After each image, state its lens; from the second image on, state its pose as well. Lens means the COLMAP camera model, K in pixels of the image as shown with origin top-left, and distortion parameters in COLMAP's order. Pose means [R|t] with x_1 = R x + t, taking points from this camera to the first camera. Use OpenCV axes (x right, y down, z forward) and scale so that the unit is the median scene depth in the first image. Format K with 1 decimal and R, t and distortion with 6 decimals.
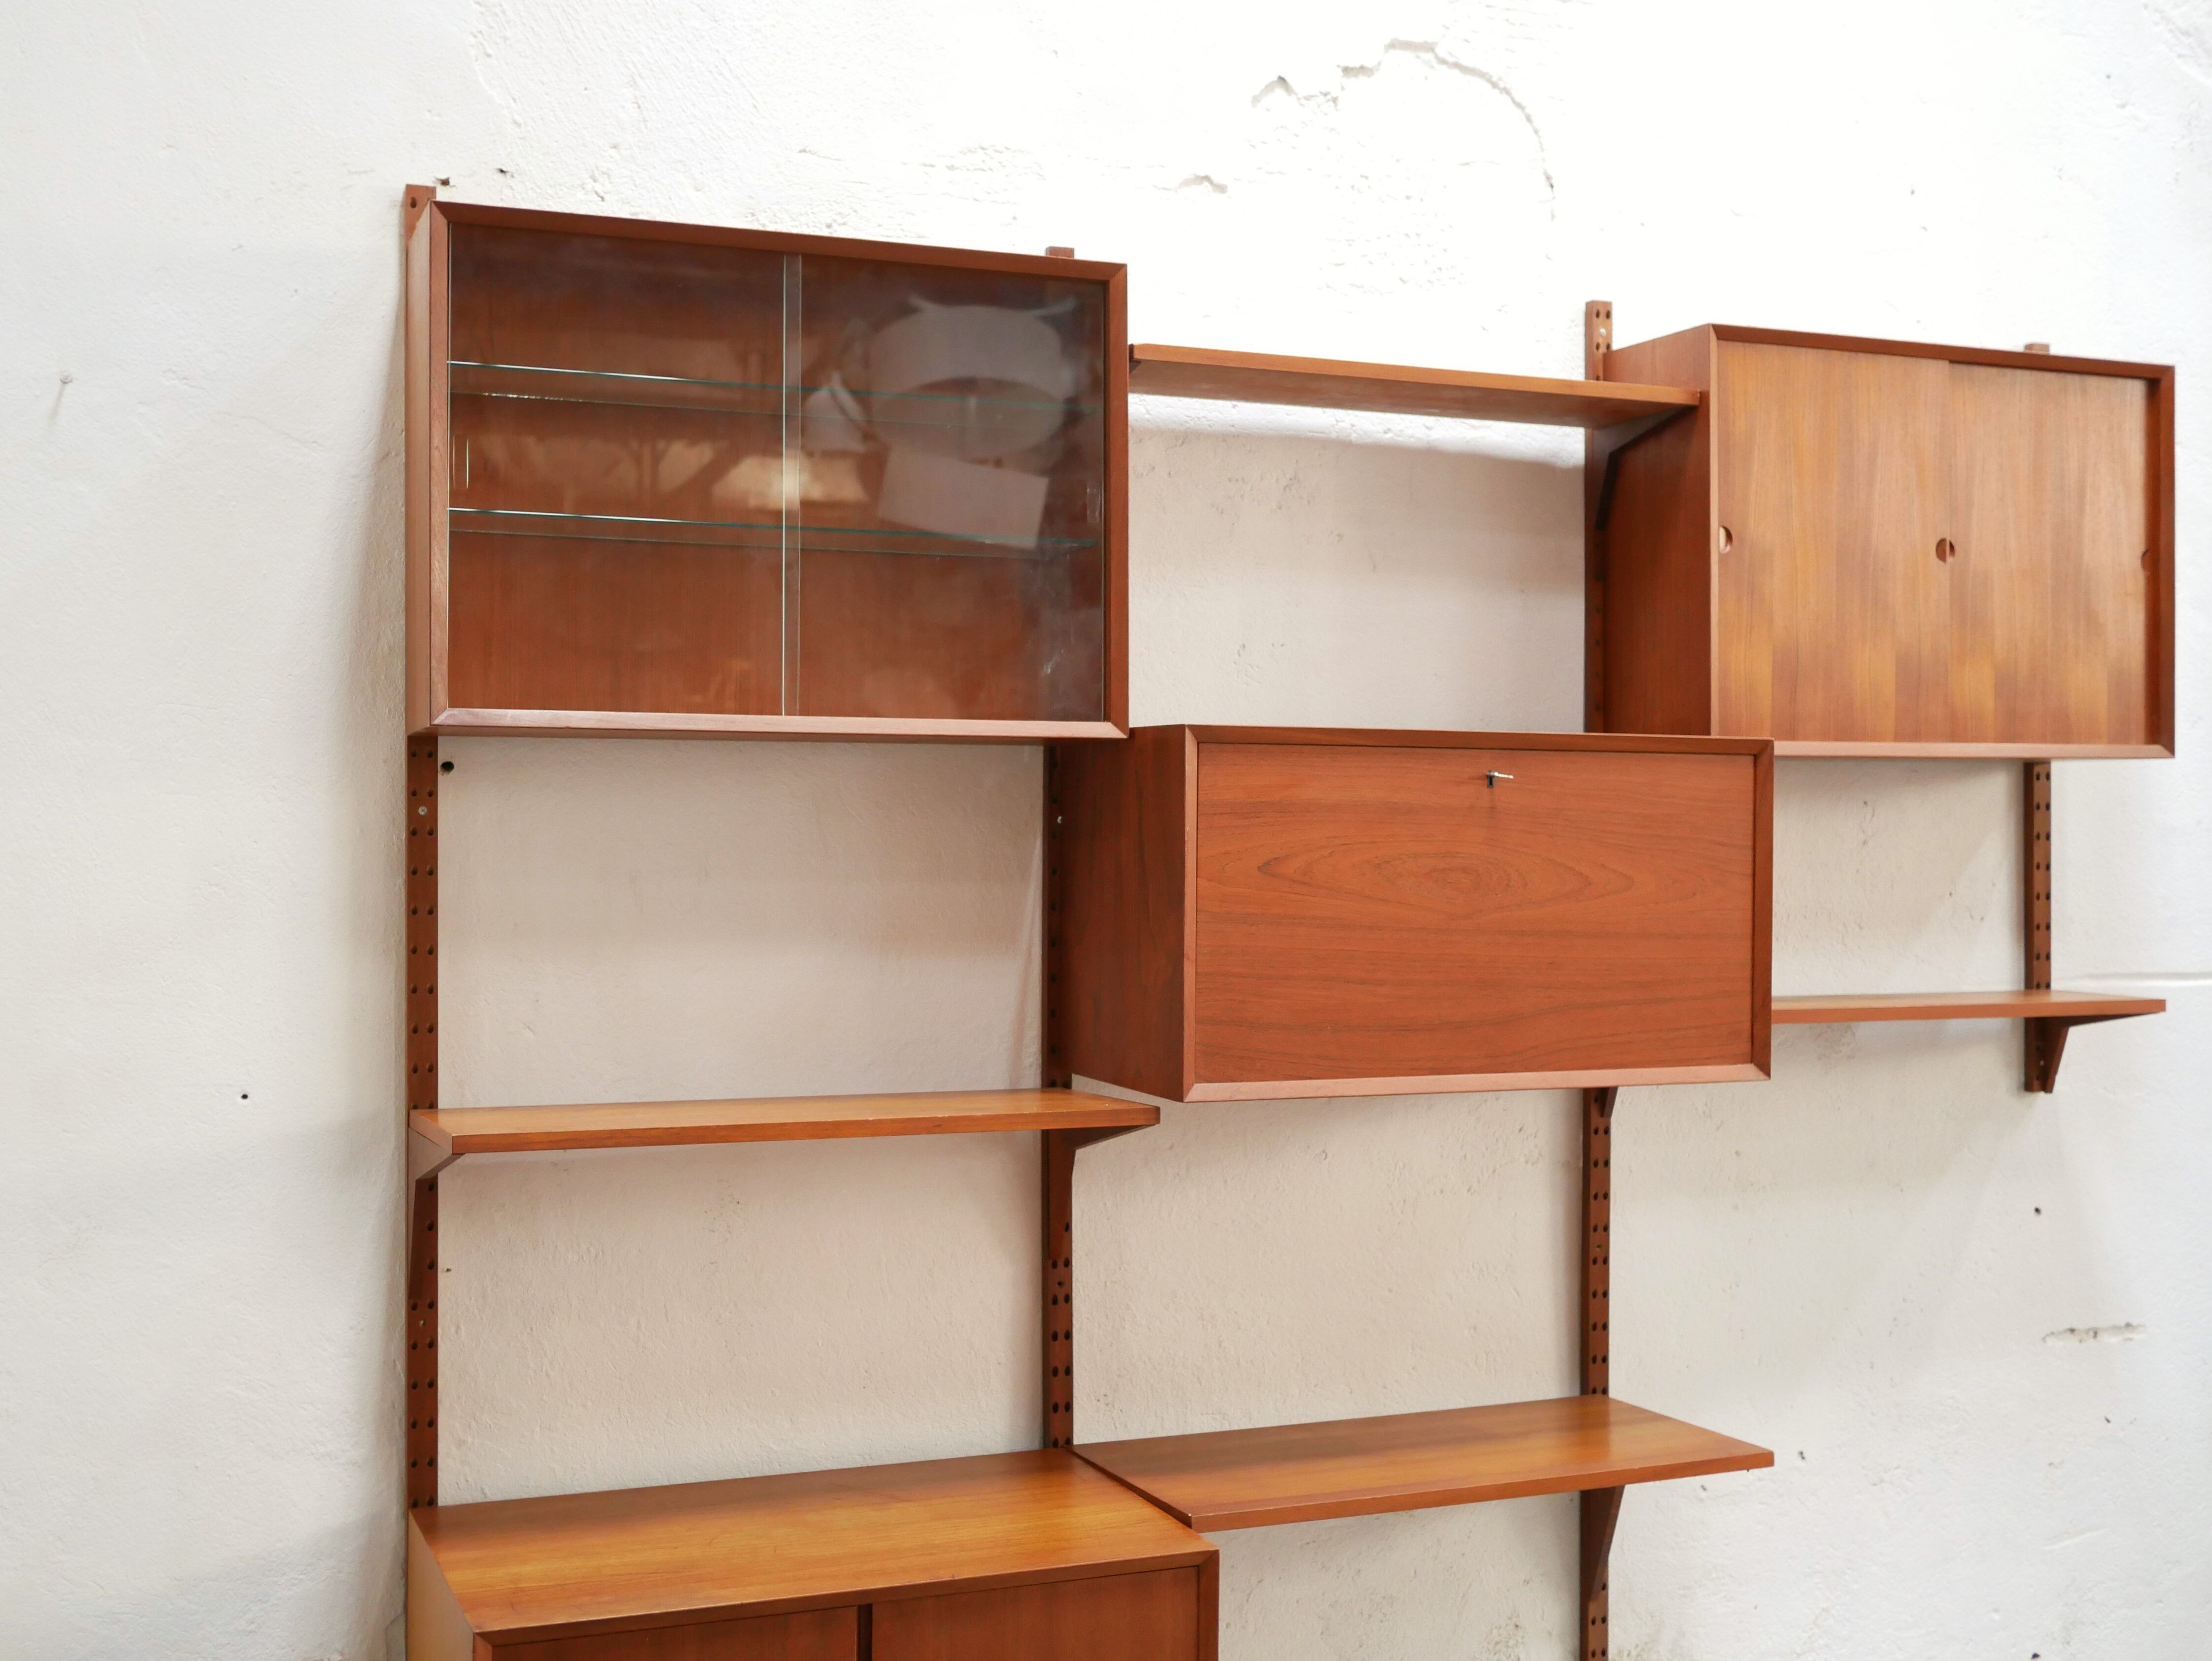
lens RADIAL K [[2559.8, 0, 1111.0], [0, 2559.8, 817.6], [0, 0, 1]] dist [-0.021257, 0.029221]
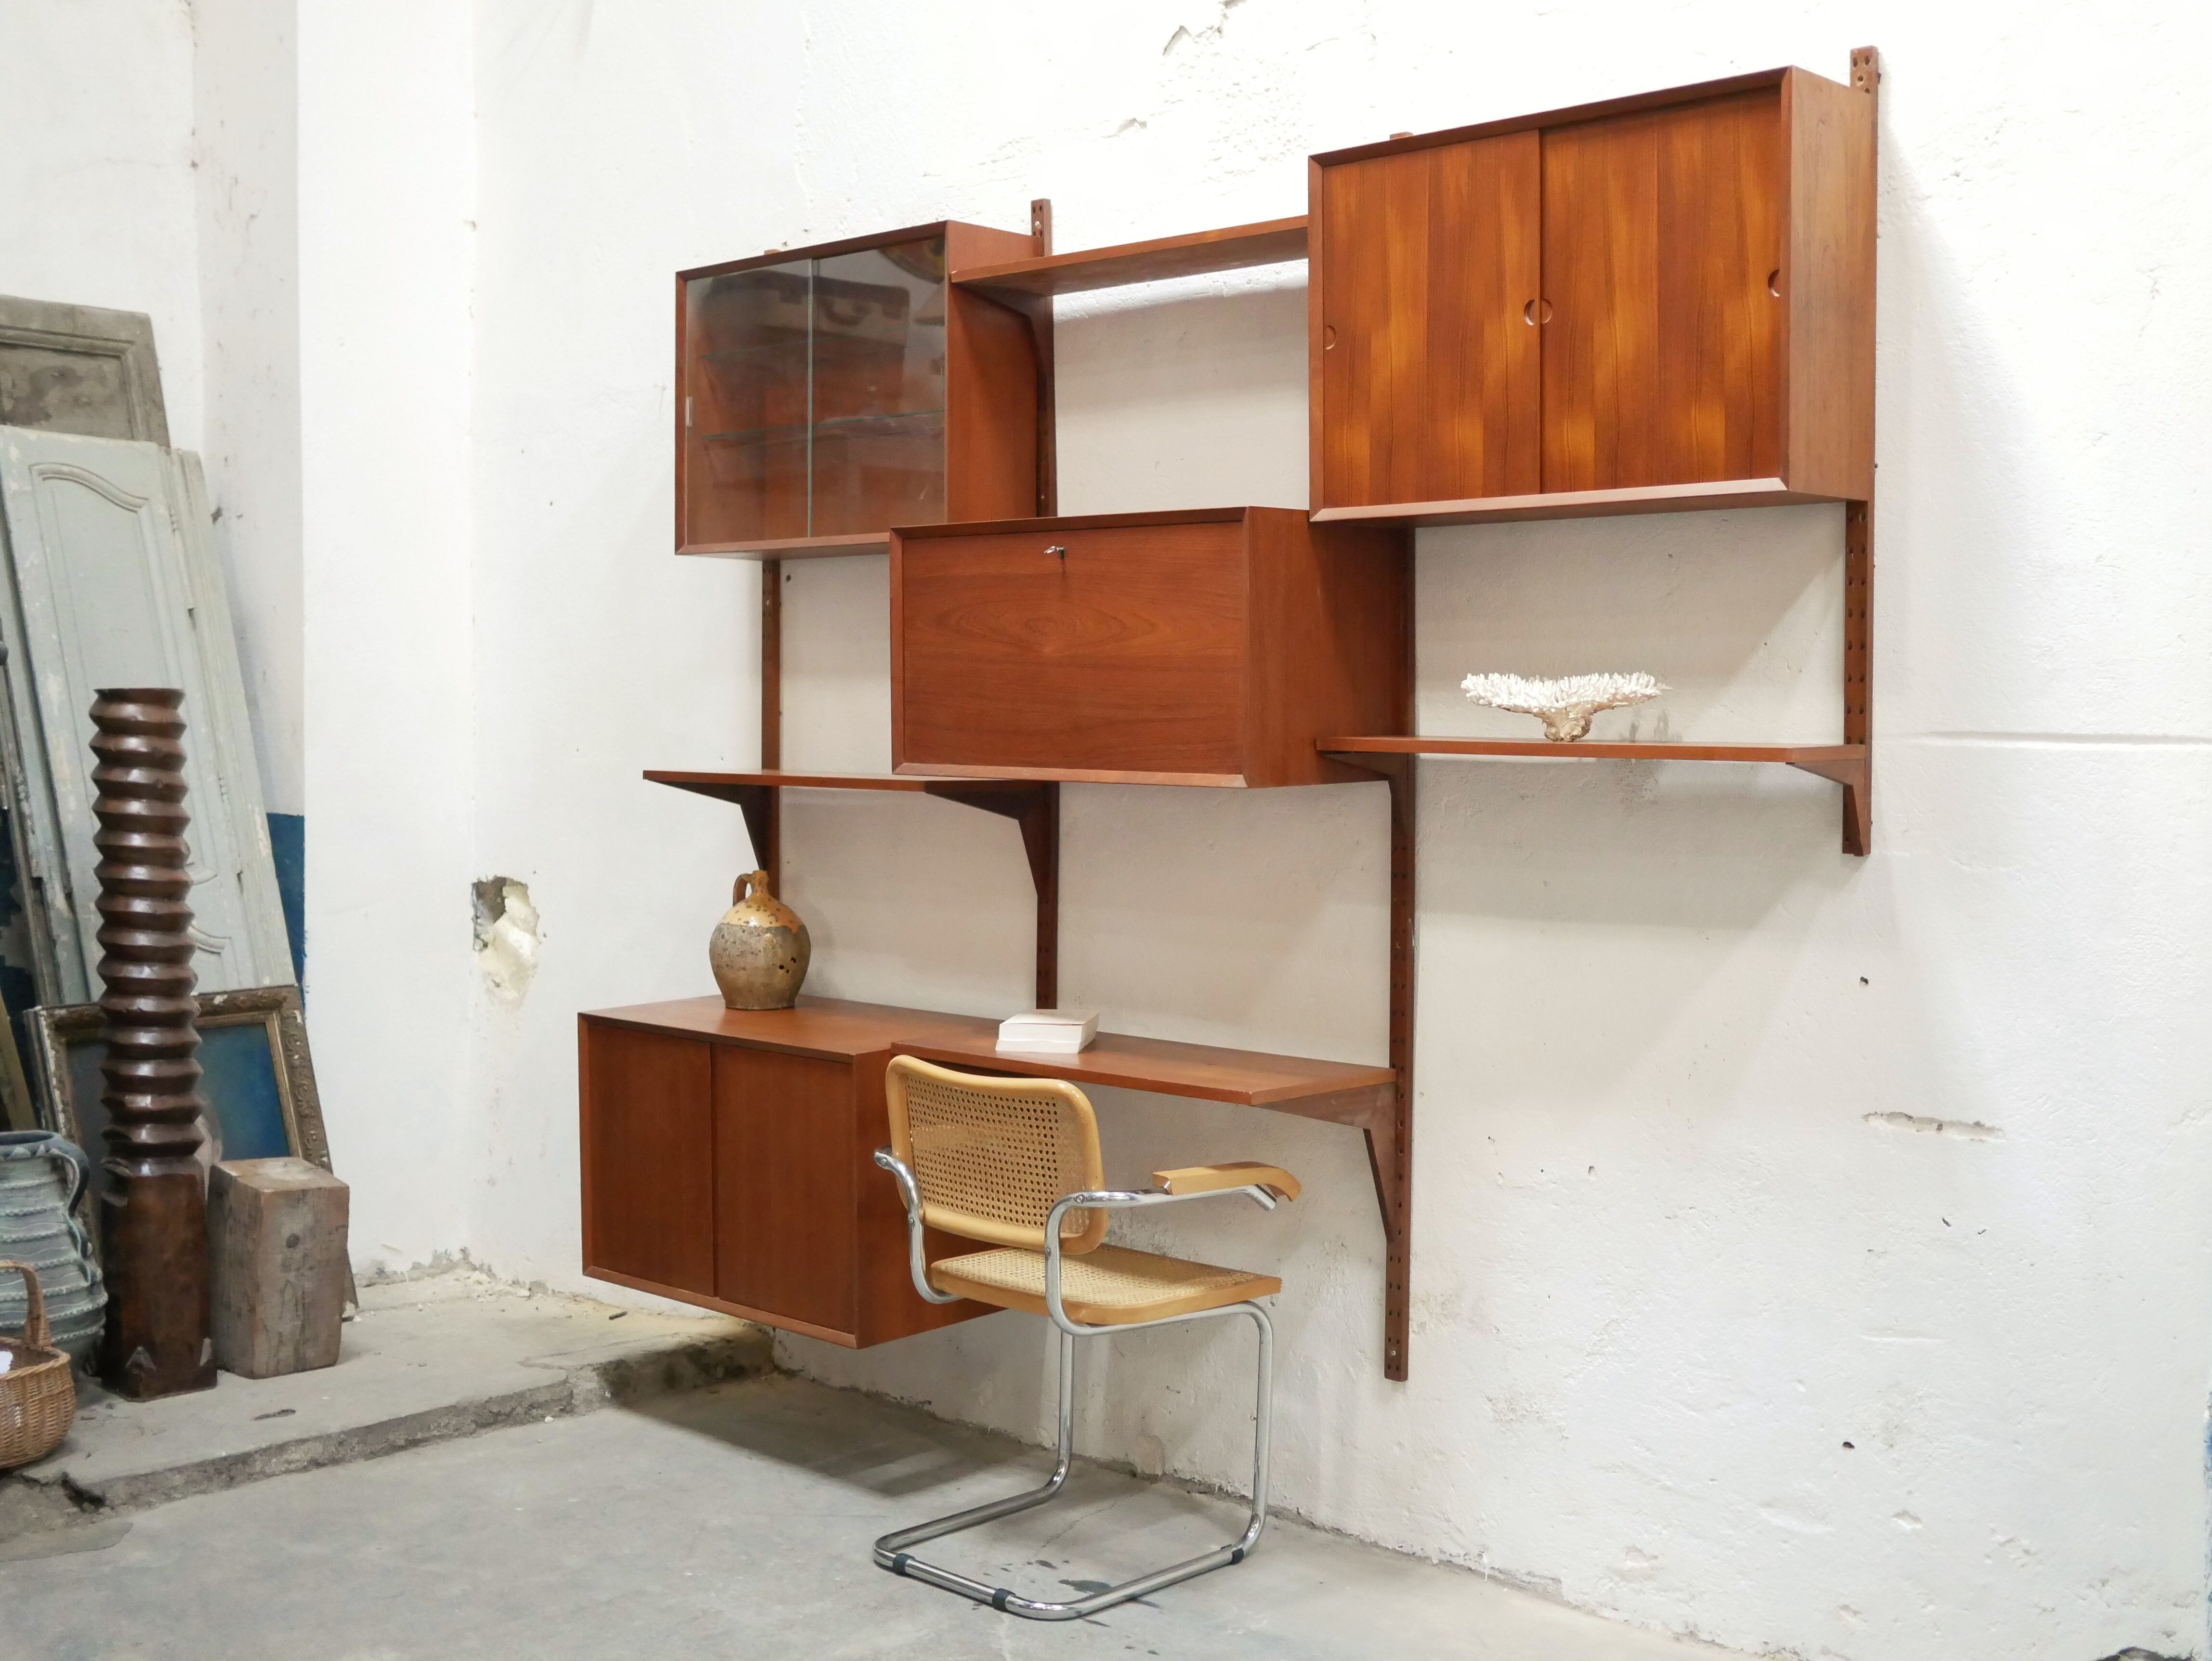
lens RADIAL K [[2493.9, 0, 1106.0], [0, 2493.9, 830.5], [0, 0, 1]] dist [-0.023837, 0.025651]
pose [[0.418266, 0.046386, -0.907139, 1.265655], [0.002925, 0.998621, 0.052412, 0.058611], [0.908320, -0.024575, 0.417554, 0.429323]]
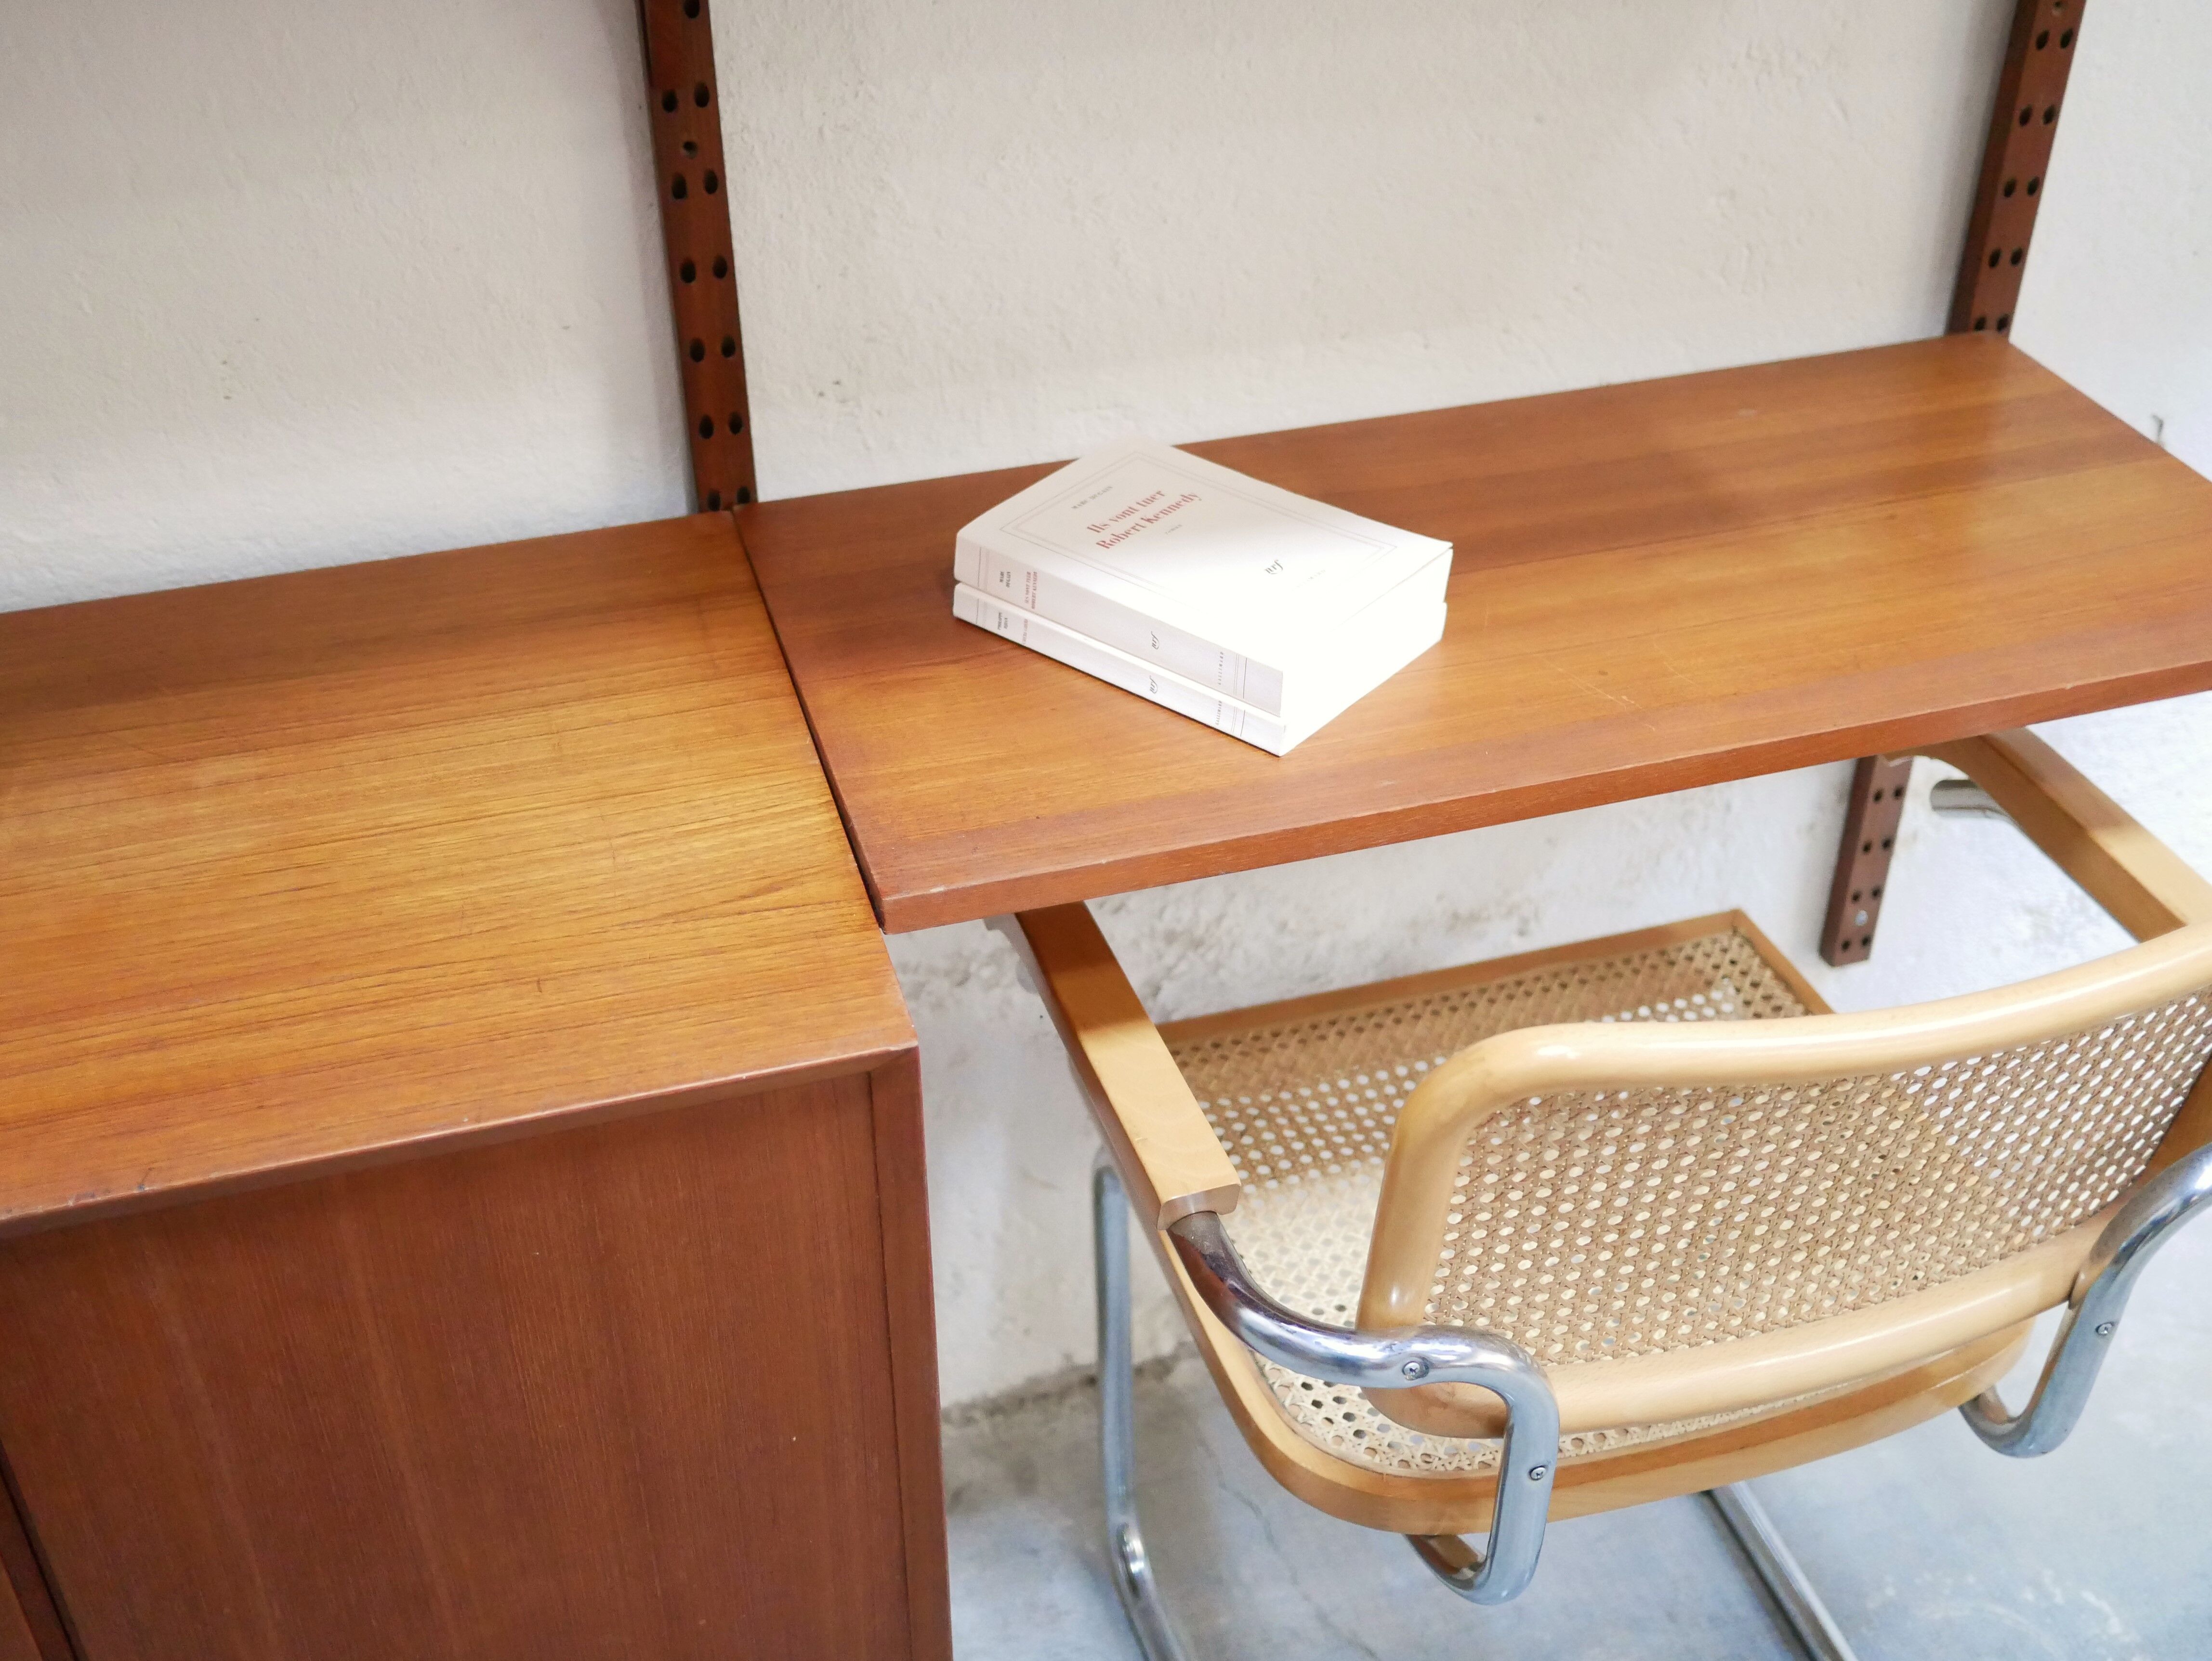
lens RADIAL K [[2493.9, 0, 1106.0], [0, 2493.9, 830.5], [0, 0, 1]] dist [-0.023837, 0.025651]
pose [[0.993976, 0.059491, -0.092046, 0.086406], [0.006584, 0.805921, 0.591987, 0.036462], [0.109400, -0.589026, 0.800674, 0.618279]]
